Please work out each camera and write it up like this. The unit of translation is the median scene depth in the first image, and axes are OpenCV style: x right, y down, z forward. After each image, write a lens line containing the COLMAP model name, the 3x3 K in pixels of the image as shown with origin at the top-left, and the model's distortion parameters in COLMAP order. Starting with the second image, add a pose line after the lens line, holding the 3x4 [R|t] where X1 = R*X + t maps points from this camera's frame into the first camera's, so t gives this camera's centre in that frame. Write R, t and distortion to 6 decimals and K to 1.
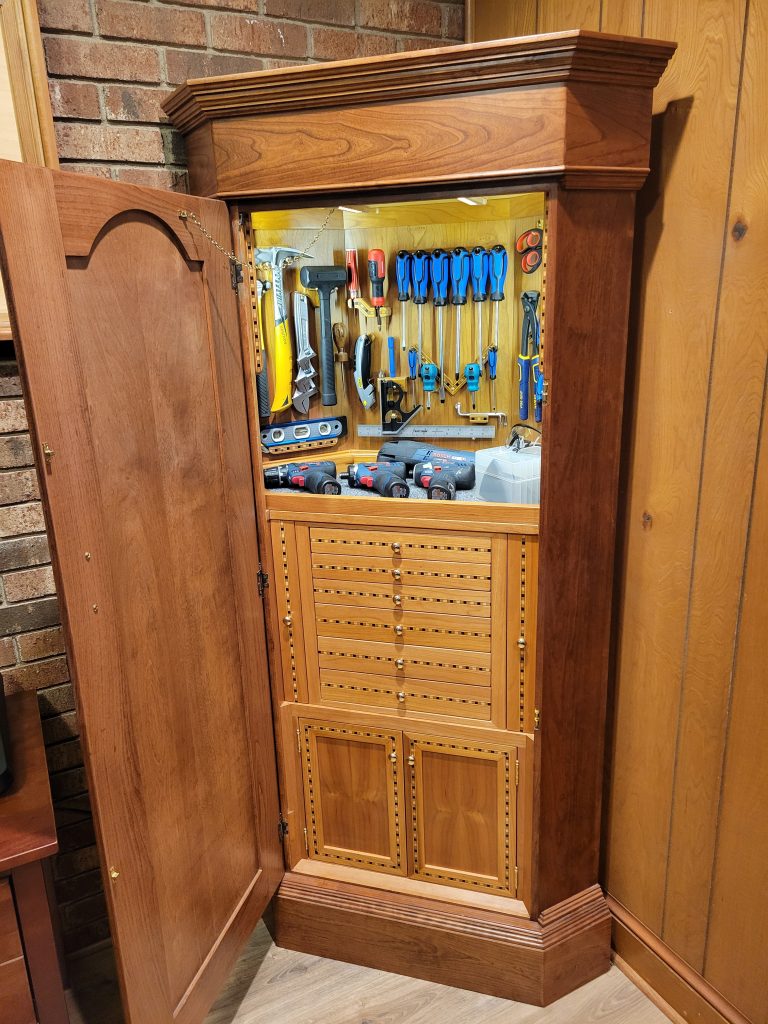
lens RADIAL K [[762.1, 0, 386.6], [0, 762.1, 526.0], [0, 0, 1]] dist [0.040752, -0.007681]
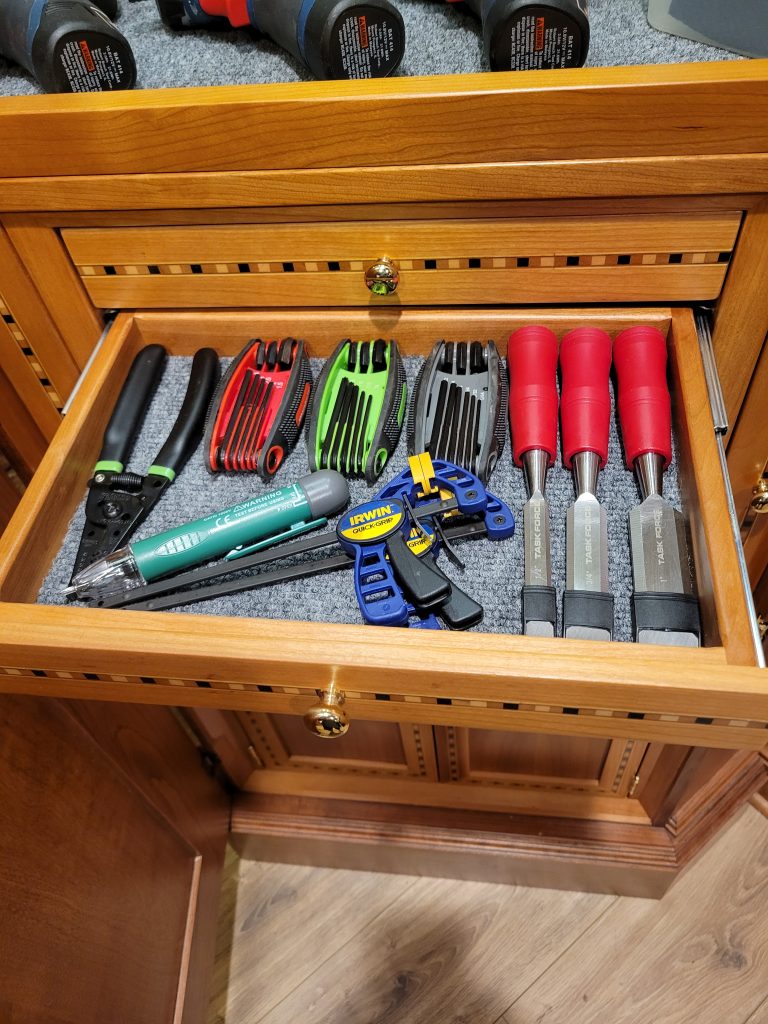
lens RADIAL K [[782.3, 0, 384.0], [0, 782.3, 512.0], [0, 0, 1]] dist [0.019813, -0.003883]
pose [[0.984337, -0.166241, 0.058693, -0.016519], [0.108475, 0.833545, 0.541698, -0.051623], [-0.138976, -0.526846, 0.838522, 0.646621]]
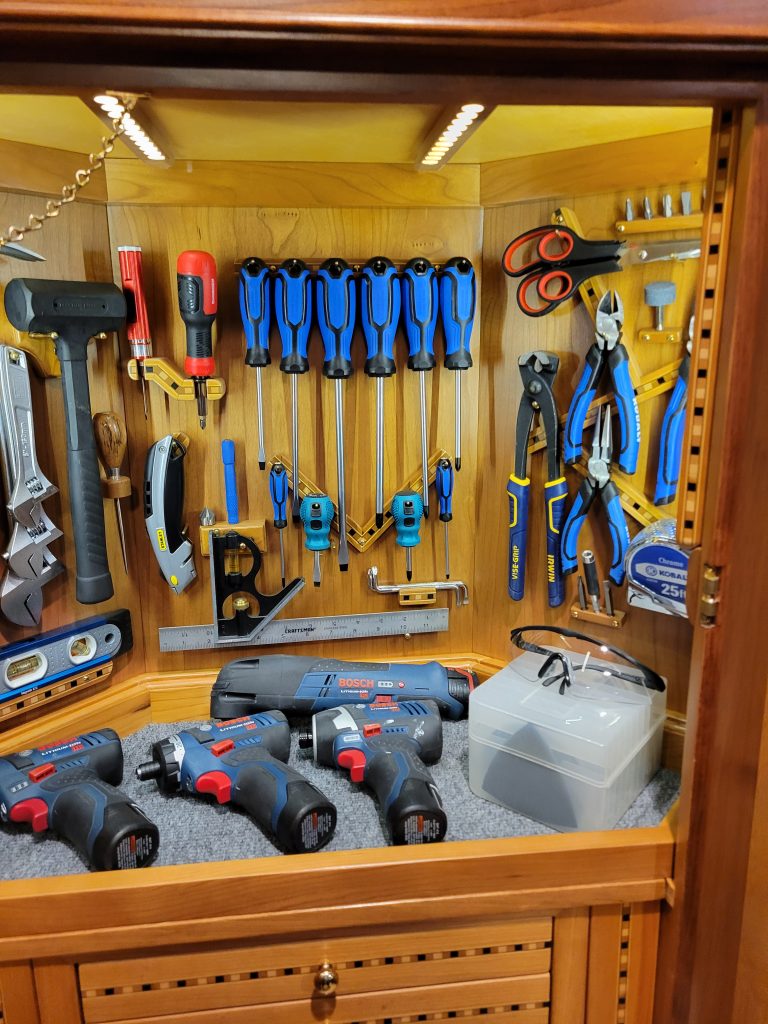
lens RADIAL K [[764.2, 0, 385.7], [0, 764.2, 515.8], [0, 0, 1]] dist [0.046428, -0.009266]
pose [[0.921798, -0.065080, 0.382170, -0.087940], [0.093476, 0.994035, -0.056190, -0.168348], [-0.376233, 0.087520, 0.922382, 0.542936]]
